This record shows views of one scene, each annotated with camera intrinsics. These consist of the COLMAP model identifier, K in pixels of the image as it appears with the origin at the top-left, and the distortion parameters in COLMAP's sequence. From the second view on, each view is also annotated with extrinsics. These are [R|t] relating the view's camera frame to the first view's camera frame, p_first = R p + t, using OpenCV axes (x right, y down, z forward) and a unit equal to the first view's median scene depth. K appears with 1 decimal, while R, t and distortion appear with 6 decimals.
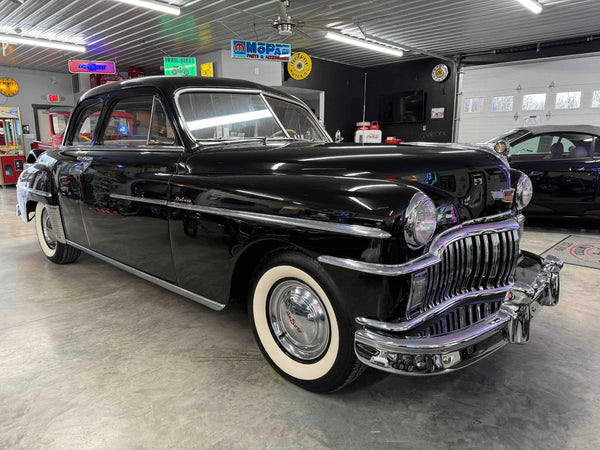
lens RADIAL K [[421.7, 0, 300.1], [0, 421.7, 226.4], [0, 0, 1]] dist [0.030180, -0.036736]
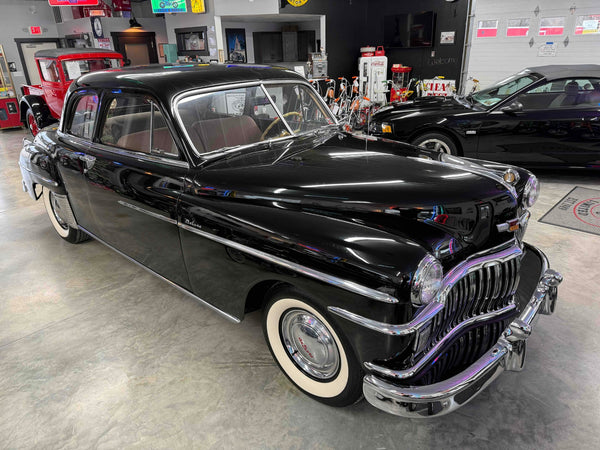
lens RADIAL K [[421.7, 0, 298.2], [0, 421.7, 226.4], [0, 0, 1]] dist [0.030180, -0.036736]
pose [[0.999465, -0.029369, -0.014393, -0.006798], [0.031693, 0.978358, 0.204476, -0.197487], [0.008076, -0.204823, 0.978766, 0.001872]]
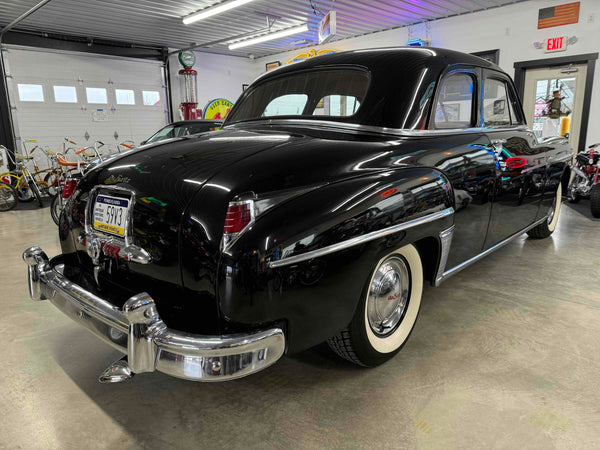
lens RADIAL K [[421.7, 0, 304.1], [0, 421.7, 226.4], [0, 0, 1]] dist [0.030180, -0.036736]
pose [[0.005345, -0.219399, 0.975621, -1.444342], [0.218666, 0.952280, 0.212952, -0.276583], [-0.975785, 0.212197, 0.053065, 1.431052]]
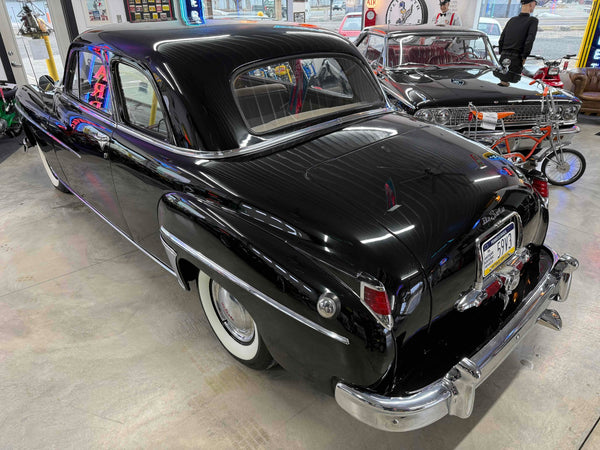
lens RADIAL K [[421.7, 0, 297.8], [0, 421.7, 224.3], [0, 0, 1]] dist [0.030180, -0.036736]
pose [[-0.994744, -0.045150, 0.091901, -0.624381], [0.023828, 0.770818, 0.636609, -0.649530], [-0.099582, 0.635453, -0.765691, 2.201833]]
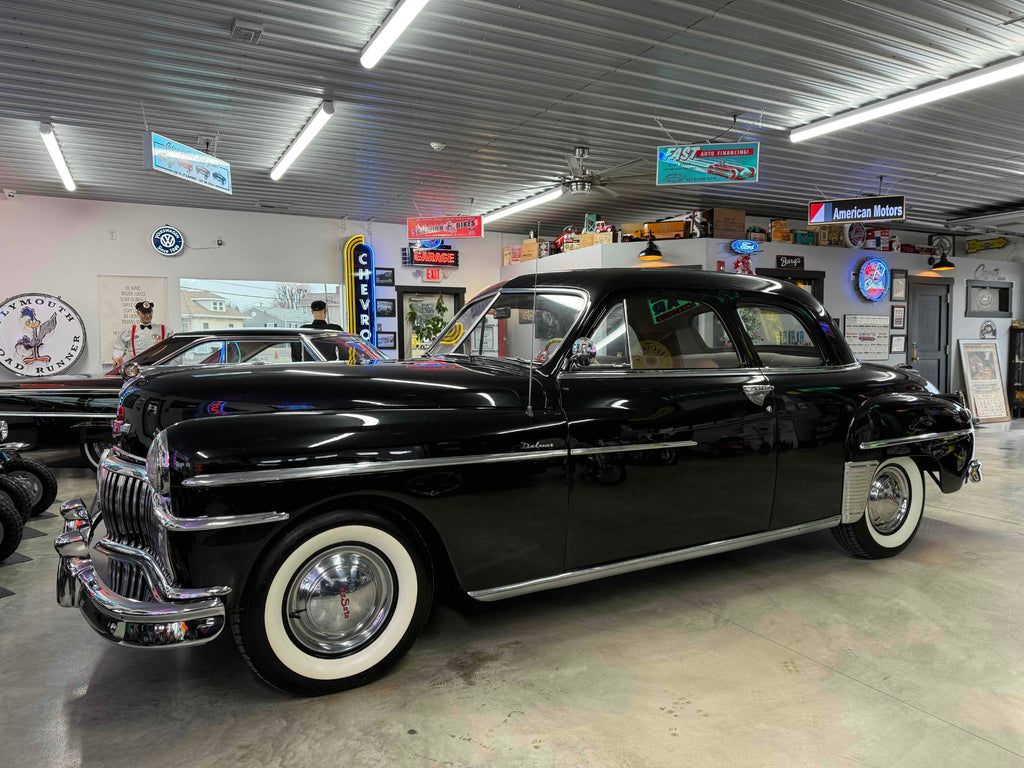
lens RADIAL K [[719.8, 0, 516.3], [0, 719.8, 384.4], [0, 0, 1]] dist [0.030180, -0.036736]
pose [[-0.318711, 0.052799, -0.946380, 1.075173], [-0.182190, 0.976417, 0.115831, -0.313960], [0.930177, 0.209337, -0.301576, 1.451329]]
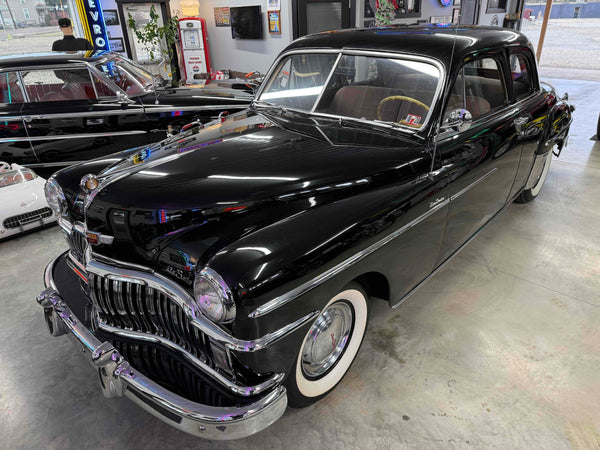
lens RADIAL K [[421.7, 0, 302.2], [0, 421.7, 225.6], [0, 0, 1]] dist [0.030180, -0.036736]
pose [[-0.015859, 0.445466, -0.895158, 0.868882], [-0.167543, 0.881429, 0.441602, -0.381504], [0.985737, 0.156981, 0.060656, 0.940972]]
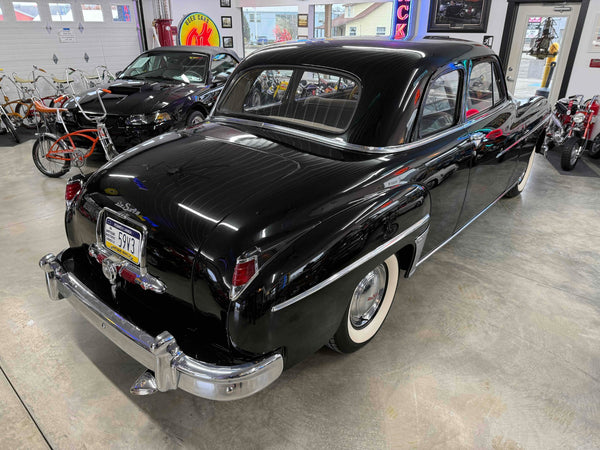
lens RADIAL K [[421.7, 0, 303.4], [0, 421.7, 225.3], [0, 0, 1]] dist [0.030180, -0.036736]
pose [[-0.036949, -0.426454, 0.903754, -1.456068], [0.194270, 0.884053, 0.425100, -0.470701], [-0.980252, 0.191279, 0.050183, 1.411821]]
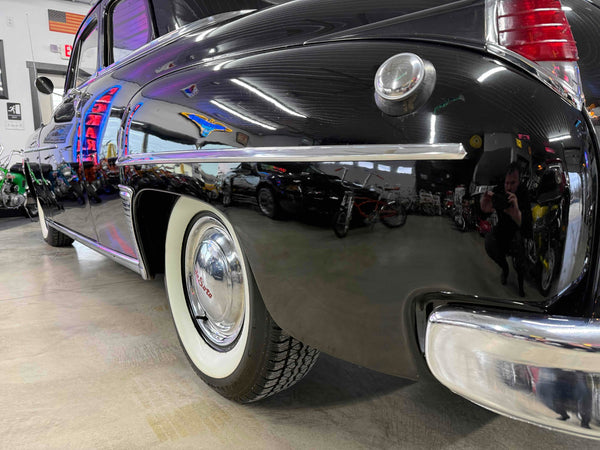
lens RADIAL K [[421.7, 0, 300.9], [0, 421.7, 227.3], [0, 0, 1]] dist [0.030180, -0.036736]
pose [[-0.984462, -0.021223, 0.174309, -0.606707], [0.037717, 0.943942, 0.327948, -0.253295], [-0.171498, 0.329427, -0.928475, 2.097100]]
